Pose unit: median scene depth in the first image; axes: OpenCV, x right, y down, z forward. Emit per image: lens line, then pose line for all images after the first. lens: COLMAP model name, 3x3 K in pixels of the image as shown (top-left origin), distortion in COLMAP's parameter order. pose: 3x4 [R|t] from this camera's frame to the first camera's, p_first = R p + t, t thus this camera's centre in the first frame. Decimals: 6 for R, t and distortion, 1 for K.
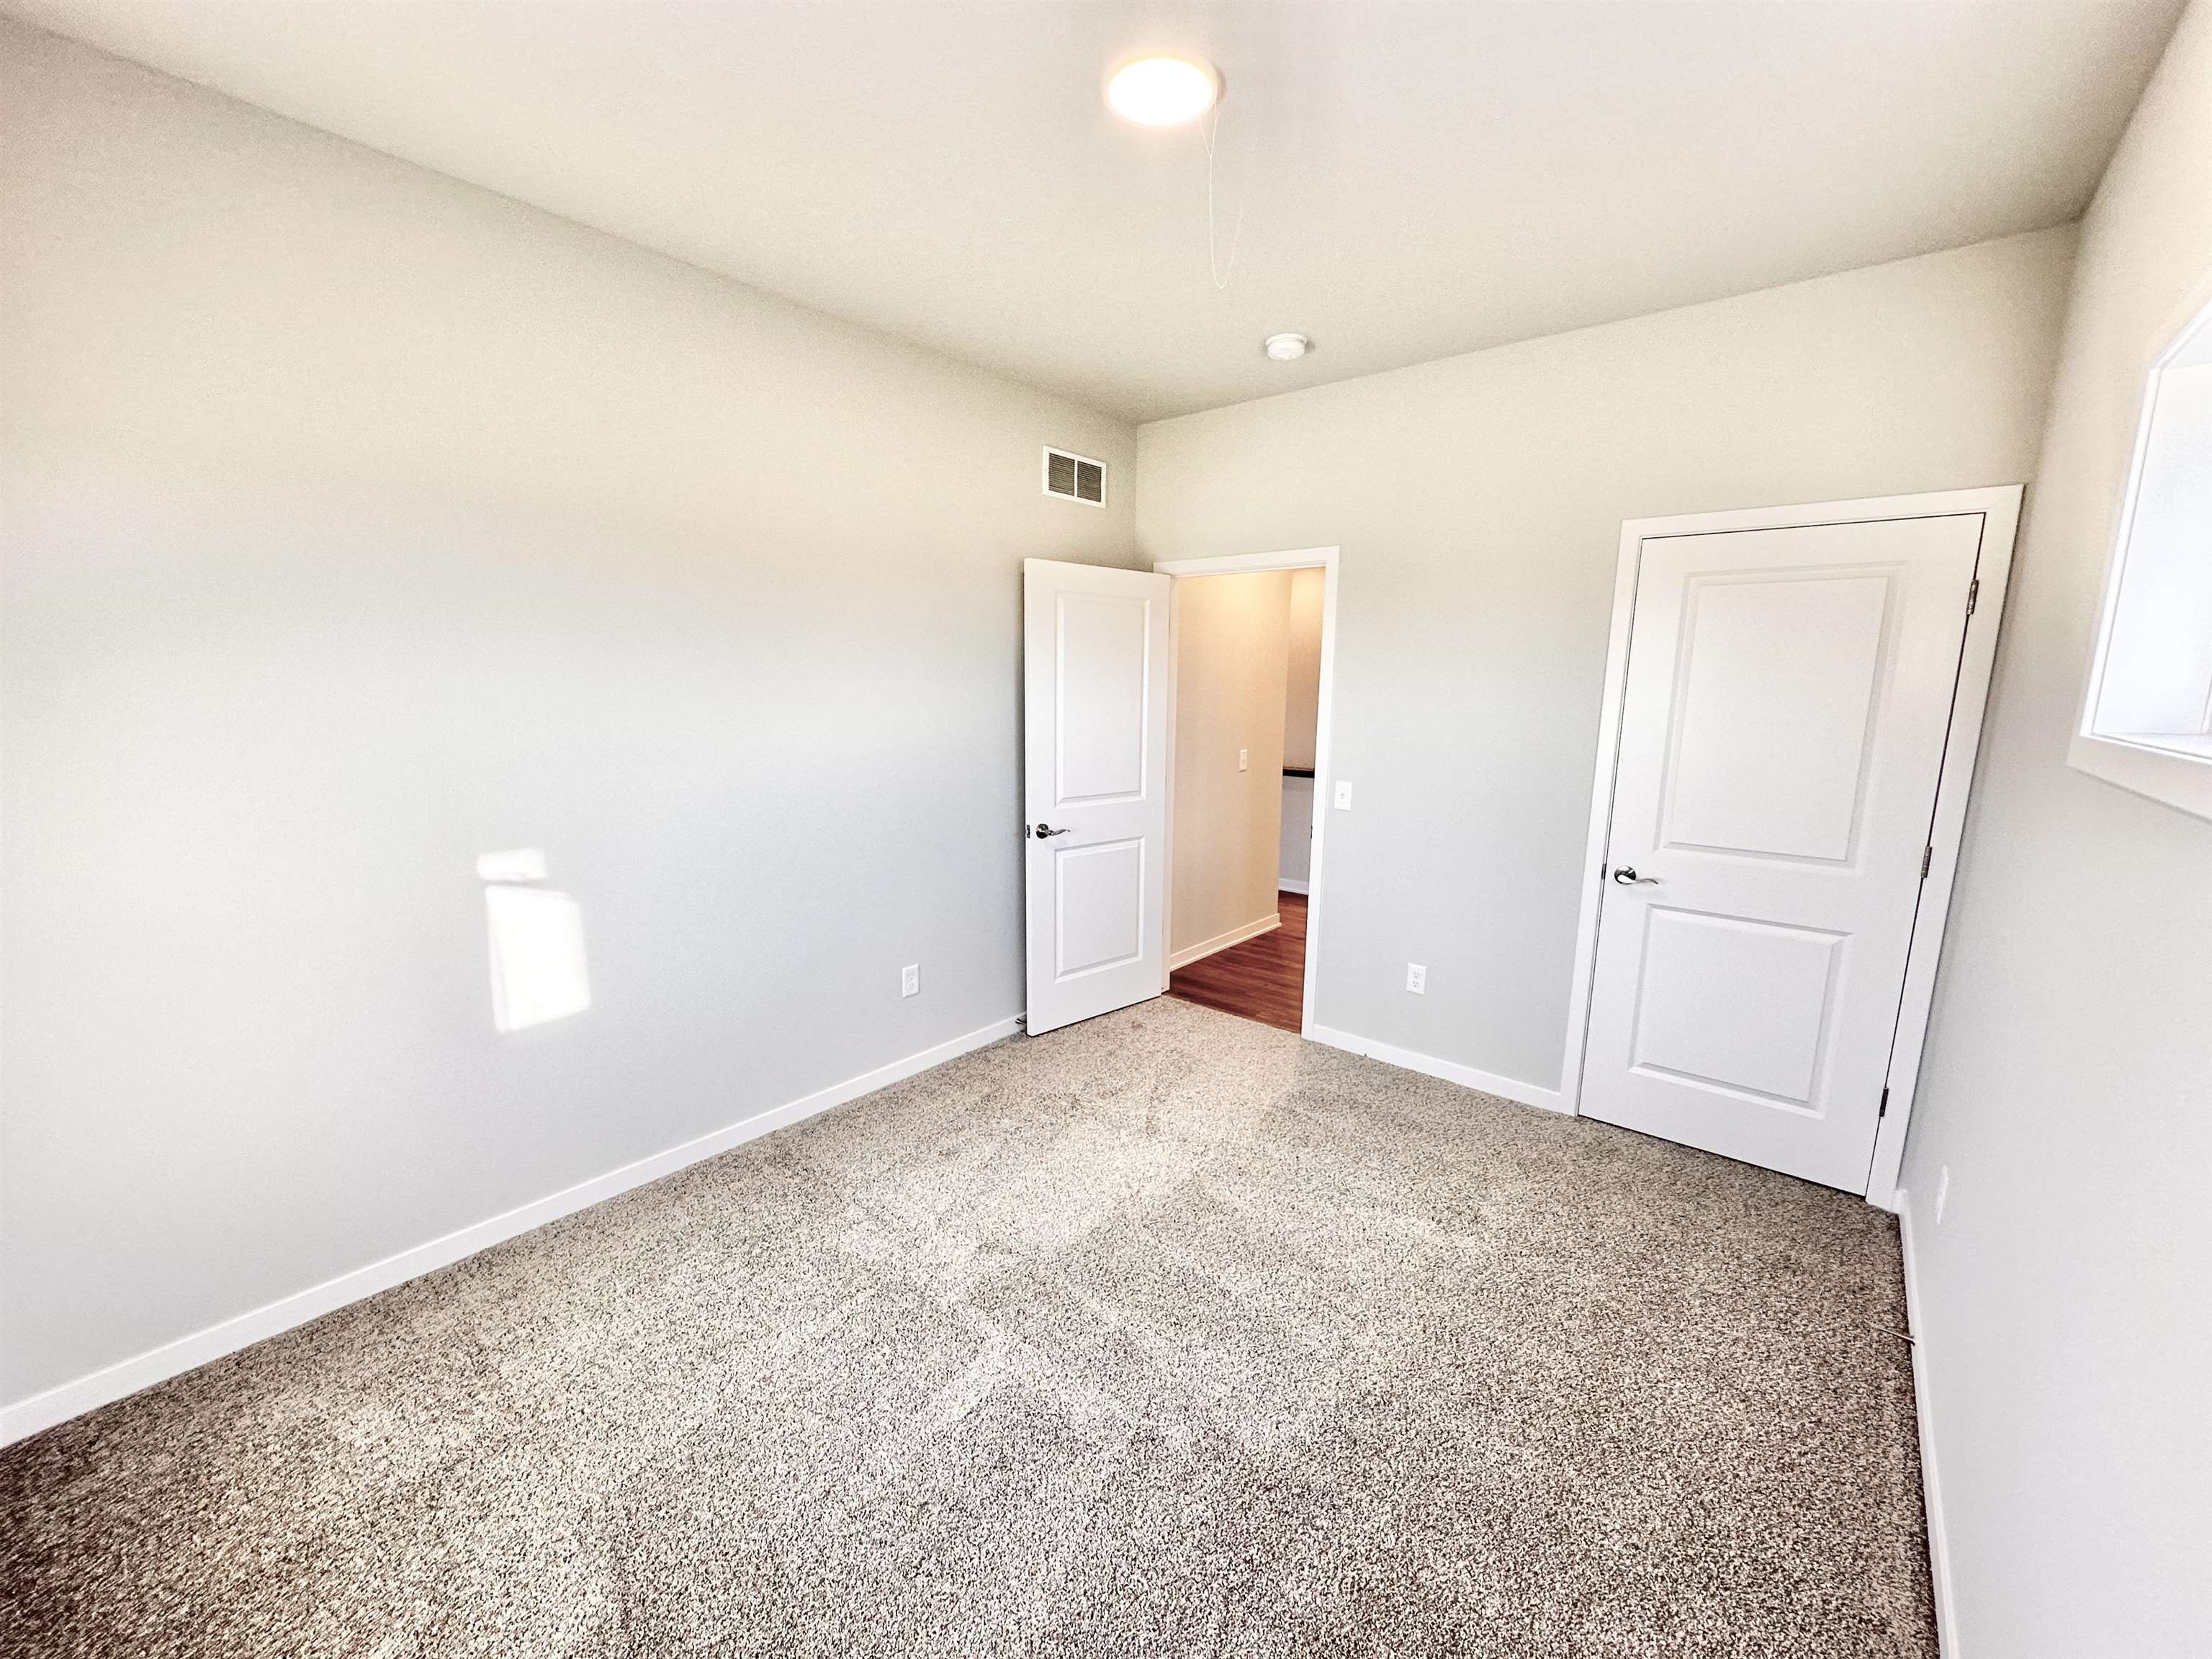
lens RADIAL K [[879.6, 0, 1146.5], [0, 879.6, 829.4], [0, 0, 1]] dist [-0.002455, 0.000478]
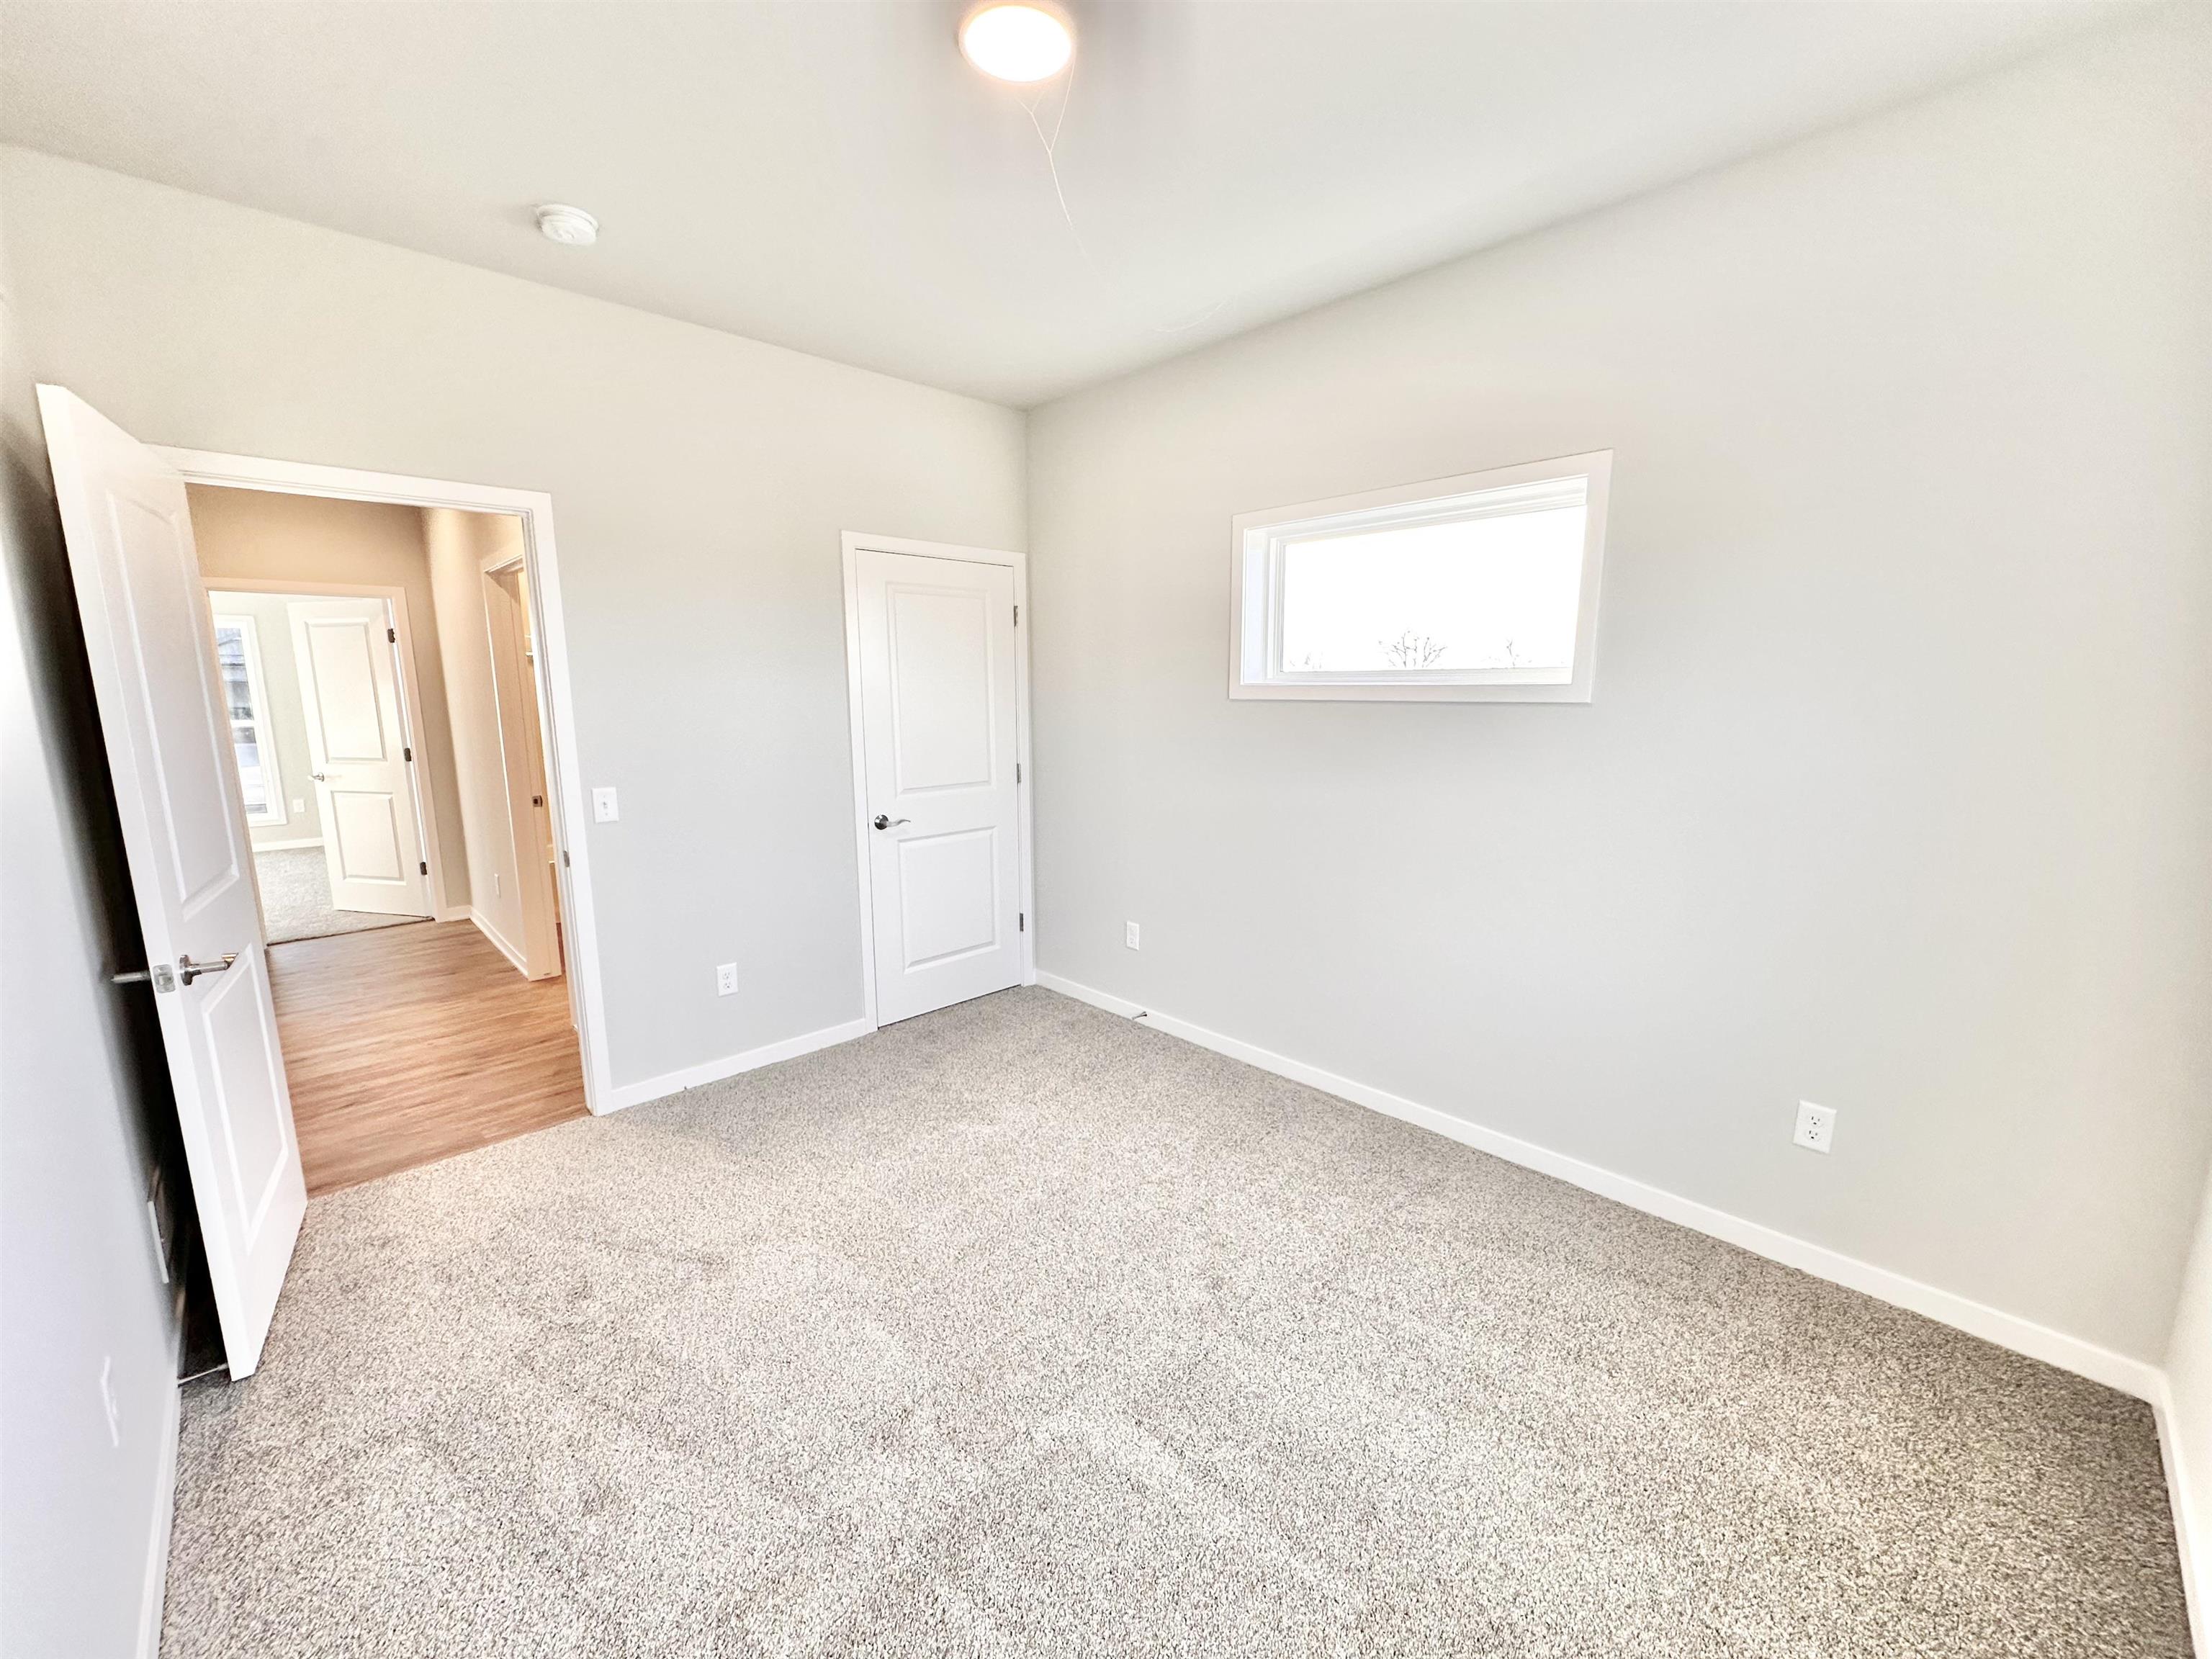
lens RADIAL K [[879.6, 0, 1089.6], [0, 879.6, 821.1], [0, 0, 1]] dist [-0.002455, 0.000478]
pose [[0.139247, -0.172526, 0.975113, -0.615962], [0.166998, 0.974694, 0.148605, -0.083319], [-0.976075, 0.142149, 0.164535, 0.505278]]
